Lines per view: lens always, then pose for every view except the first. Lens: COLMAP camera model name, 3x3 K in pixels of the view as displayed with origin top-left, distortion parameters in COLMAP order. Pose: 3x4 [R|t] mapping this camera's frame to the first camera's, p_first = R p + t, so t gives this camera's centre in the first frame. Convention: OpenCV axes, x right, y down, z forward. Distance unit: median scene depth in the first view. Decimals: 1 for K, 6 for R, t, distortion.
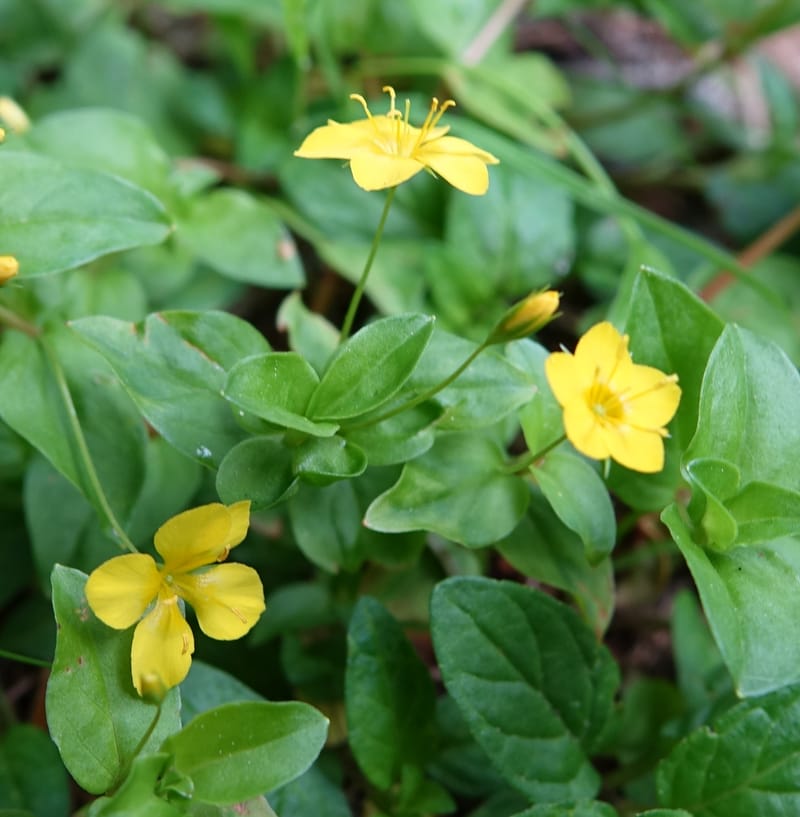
lens RADIAL K [[1534.5, 0, 395.8], [0, 1534.5, 411.8], [0, 0, 1]] dist [0.103449, 0.000000]
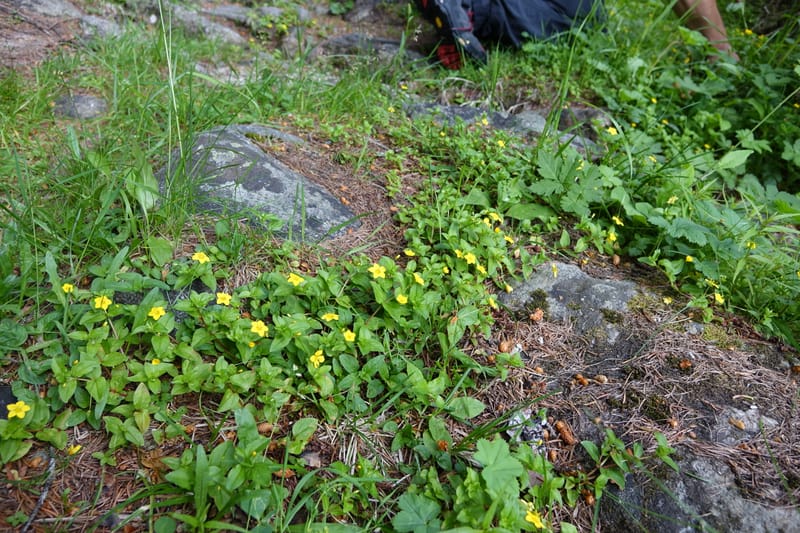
lens RADIAL K [[559.0, 0, 398.4], [0, 559.0, 264.9], [0, 0, 1]] dist [-0.004703, -0.006830]
pose [[0.985018, -0.135602, 0.106544, 0.102119], [0.148375, 0.981271, -0.122853, 0.029319], [-0.087889, 0.136821, 0.986689, -3.061248]]
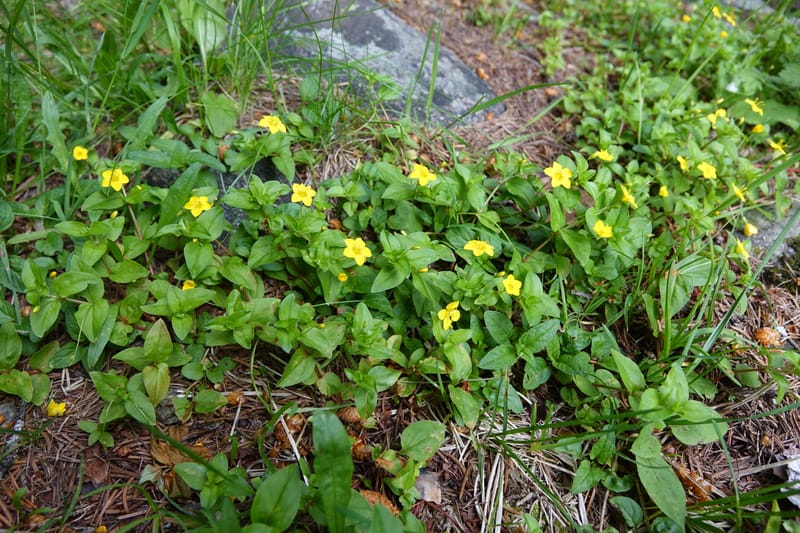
lens RADIAL K [[559.0, 0, 403.7], [0, 559.0, 268.4], [0, 0, 1]] dist [-0.004703, -0.006830]
pose [[0.998999, -0.025576, -0.036698, -0.223842], [0.026609, 0.999255, 0.027963, -0.148461], [0.035956, -0.028912, 0.998935, -1.364386]]
